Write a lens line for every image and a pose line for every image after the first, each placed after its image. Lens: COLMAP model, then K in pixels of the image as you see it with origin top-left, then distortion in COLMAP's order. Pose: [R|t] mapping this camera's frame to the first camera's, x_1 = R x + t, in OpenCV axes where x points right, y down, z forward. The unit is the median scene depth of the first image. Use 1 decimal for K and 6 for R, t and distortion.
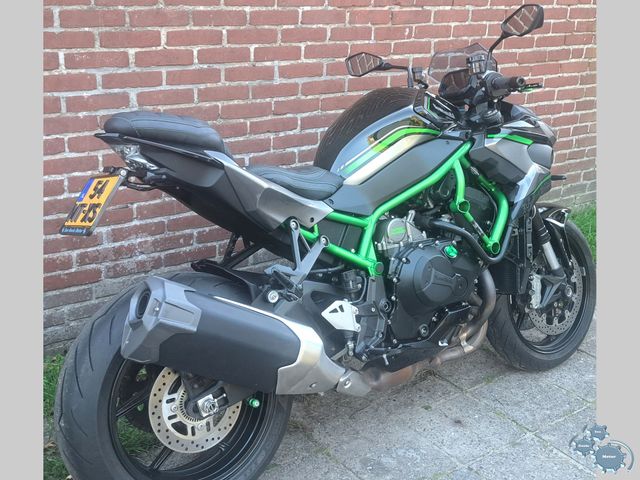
lens RADIAL K [[798.3, 0, 349.5], [0, 798.3, 228.0], [0, 0, 1]] dist [0.087360, -0.089116]
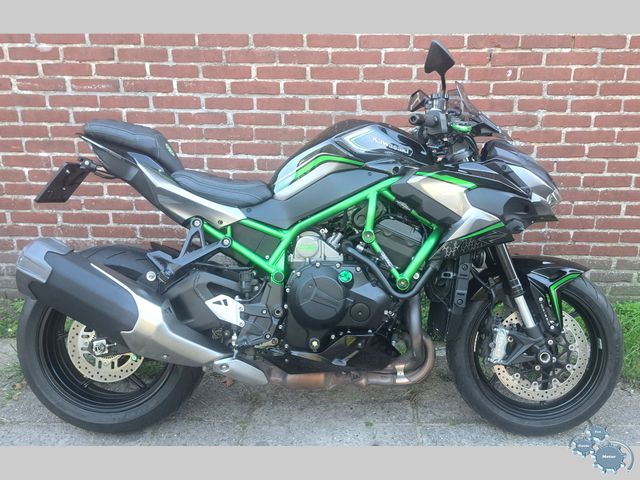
lens RADIAL K [[654.5, 0, 357.4], [0, 654.5, 231.1], [0, 0, 1]] dist [0.093969, -0.130860]
pose [[0.784620, 0.161369, -0.598608, 0.579592], [-0.172724, 0.984201, 0.038918, -0.058842], [0.595431, 0.072858, 0.800096, 0.288974]]
